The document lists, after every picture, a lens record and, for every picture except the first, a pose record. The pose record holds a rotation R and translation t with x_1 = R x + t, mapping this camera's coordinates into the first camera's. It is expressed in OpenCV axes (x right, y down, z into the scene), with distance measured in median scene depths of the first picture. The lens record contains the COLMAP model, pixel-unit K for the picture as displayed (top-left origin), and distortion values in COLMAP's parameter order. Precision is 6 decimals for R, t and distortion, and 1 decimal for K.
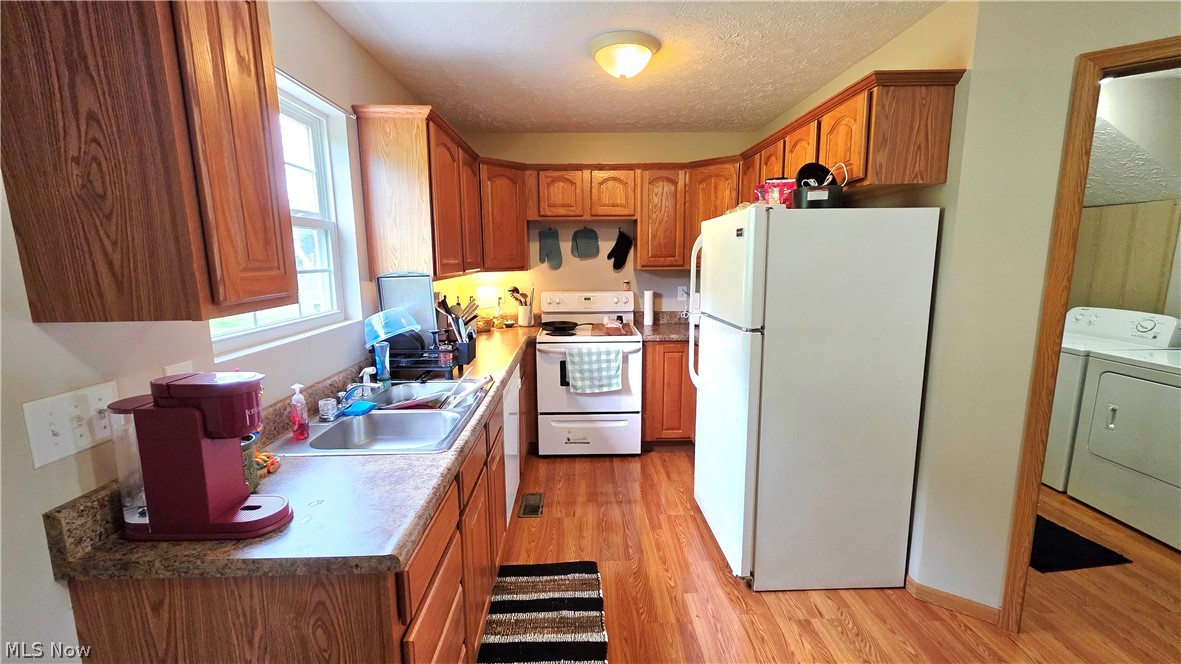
lens RADIAL K [[471.1, 0, 587.8], [0, 471.1, 333.8], [0, 0, 1]] dist [-0.001276, -0.000054]
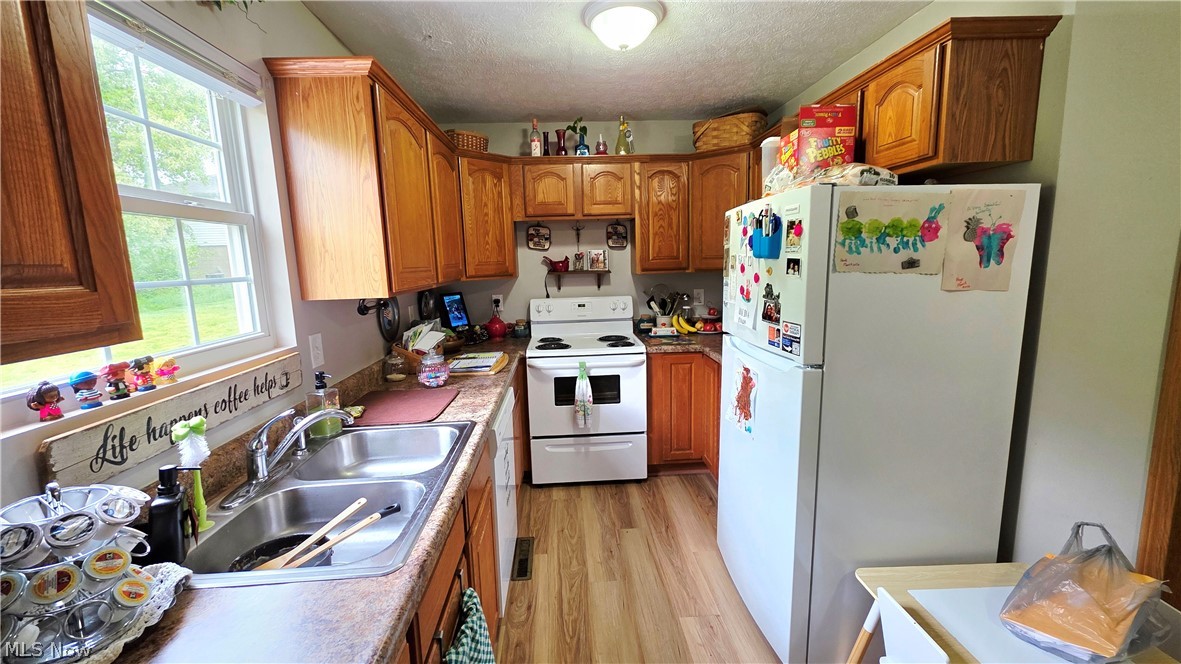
lens RADIAL K [[471.1, 0, 593.7], [0, 471.1, 329.7], [0, 0, 1]] dist [-0.001276, -0.000054]
pose [[0.999083, -0.021408, 0.037075, -0.015860], [0.022007, 0.999633, -0.015816, -0.016958], [-0.036722, 0.016617, 0.999187, 0.116810]]
